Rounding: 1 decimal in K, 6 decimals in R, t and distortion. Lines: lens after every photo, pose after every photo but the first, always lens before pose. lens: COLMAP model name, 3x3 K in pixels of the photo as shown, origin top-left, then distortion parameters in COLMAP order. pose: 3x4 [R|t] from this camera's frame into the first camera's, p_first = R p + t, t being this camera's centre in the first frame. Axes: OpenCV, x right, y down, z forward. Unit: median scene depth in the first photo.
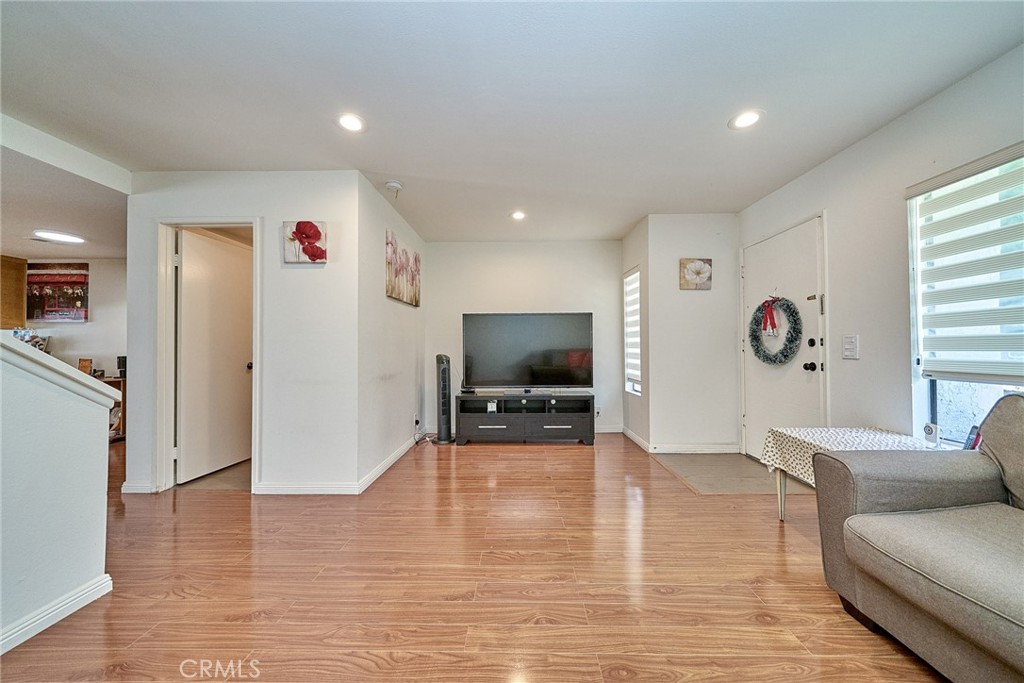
lens RADIAL K [[359.9, 0, 508.0], [0, 359.9, 340.8], [0, 0, 1]] dist [-0.000148, -0.001498]
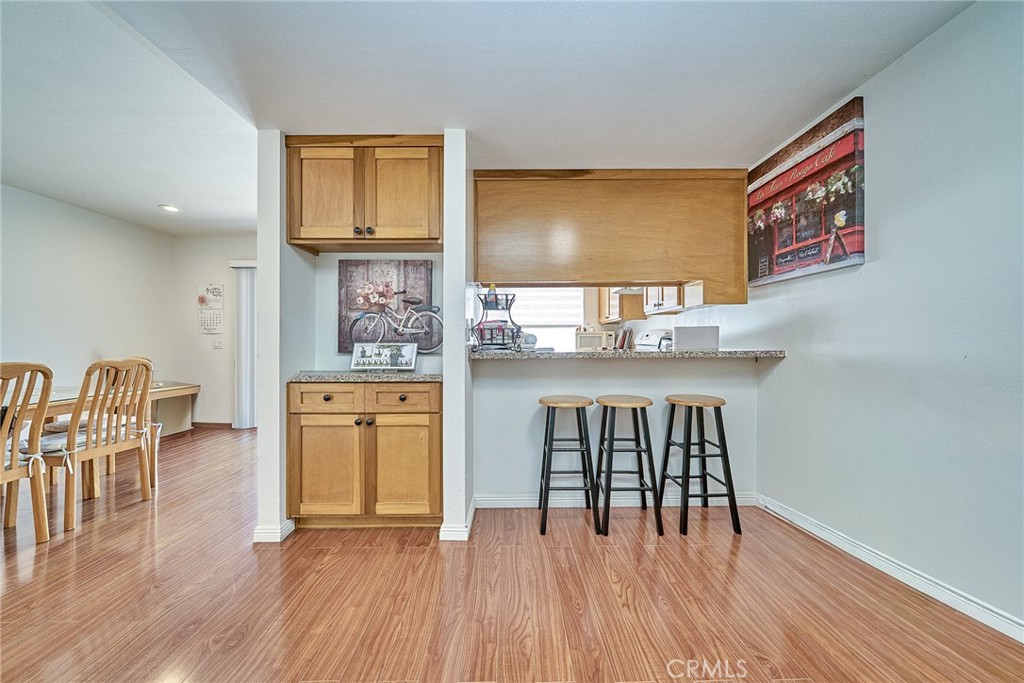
lens RADIAL K [[359.9, 0, 516.8], [0, 359.9, 338.1], [0, 0, 1]] dist [-0.000148, -0.001498]
pose [[0.005395, 0.002384, -0.999983, -1.258182], [0.016413, 0.999862, 0.002473, 0.021152], [0.999851, -0.016426, 0.005356, 1.006638]]
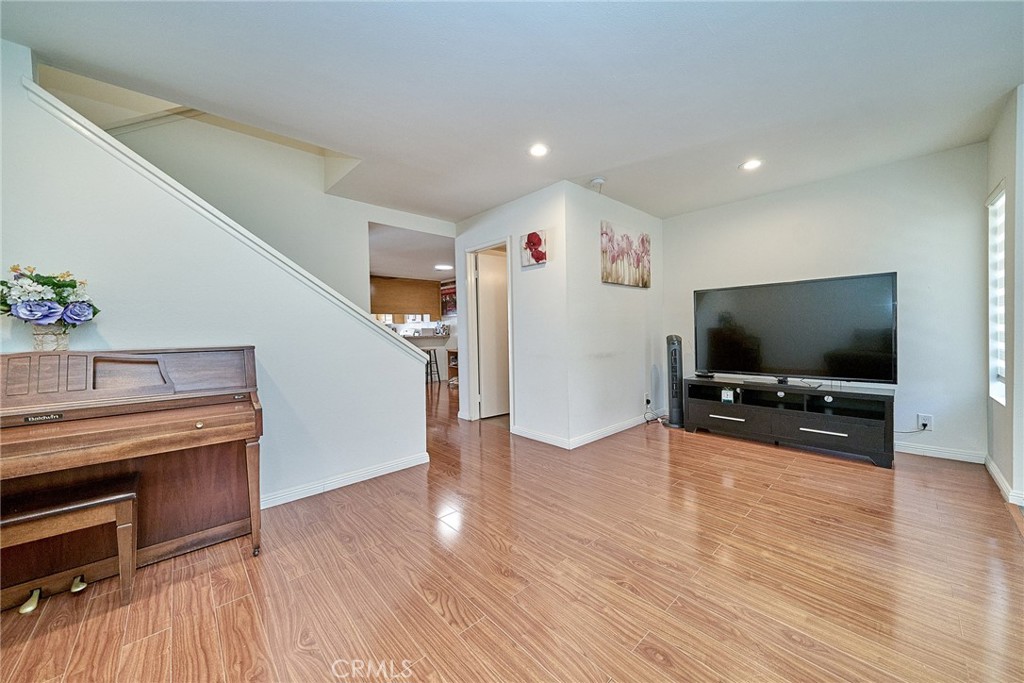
lens RADIAL K [[359.9, 0, 503.2], [0, 359.9, 335.2], [0, 0, 1]] dist [-0.000148, -0.001498]
pose [[0.682836, -0.000271, -0.730571, 0.238655], [0.027224, 0.999315, 0.025074, 0.002355], [0.730064, -0.037010, 0.682376, 0.015521]]
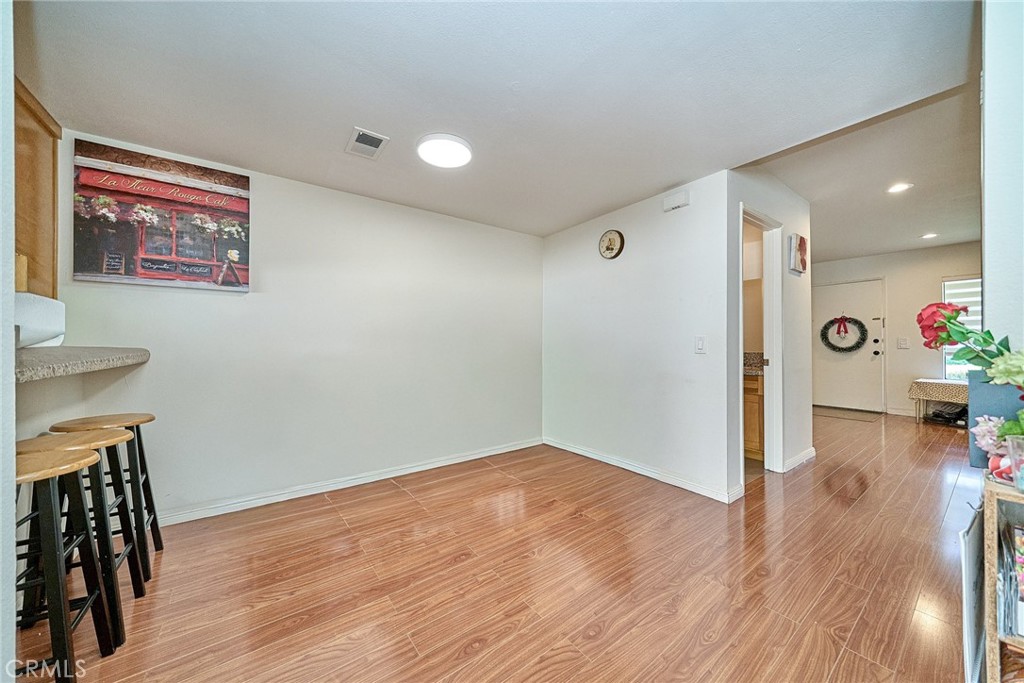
lens RADIAL K [[359.9, 0, 512.2], [0, 359.9, 342.0], [0, 0, 1]] dist [-0.000148, -0.001498]
pose [[0.798341, 0.004869, 0.602186, -1.803561], [-0.010558, 0.999927, 0.005913, 0.017848], [-0.602113, -0.011079, 0.798334, 0.551792]]
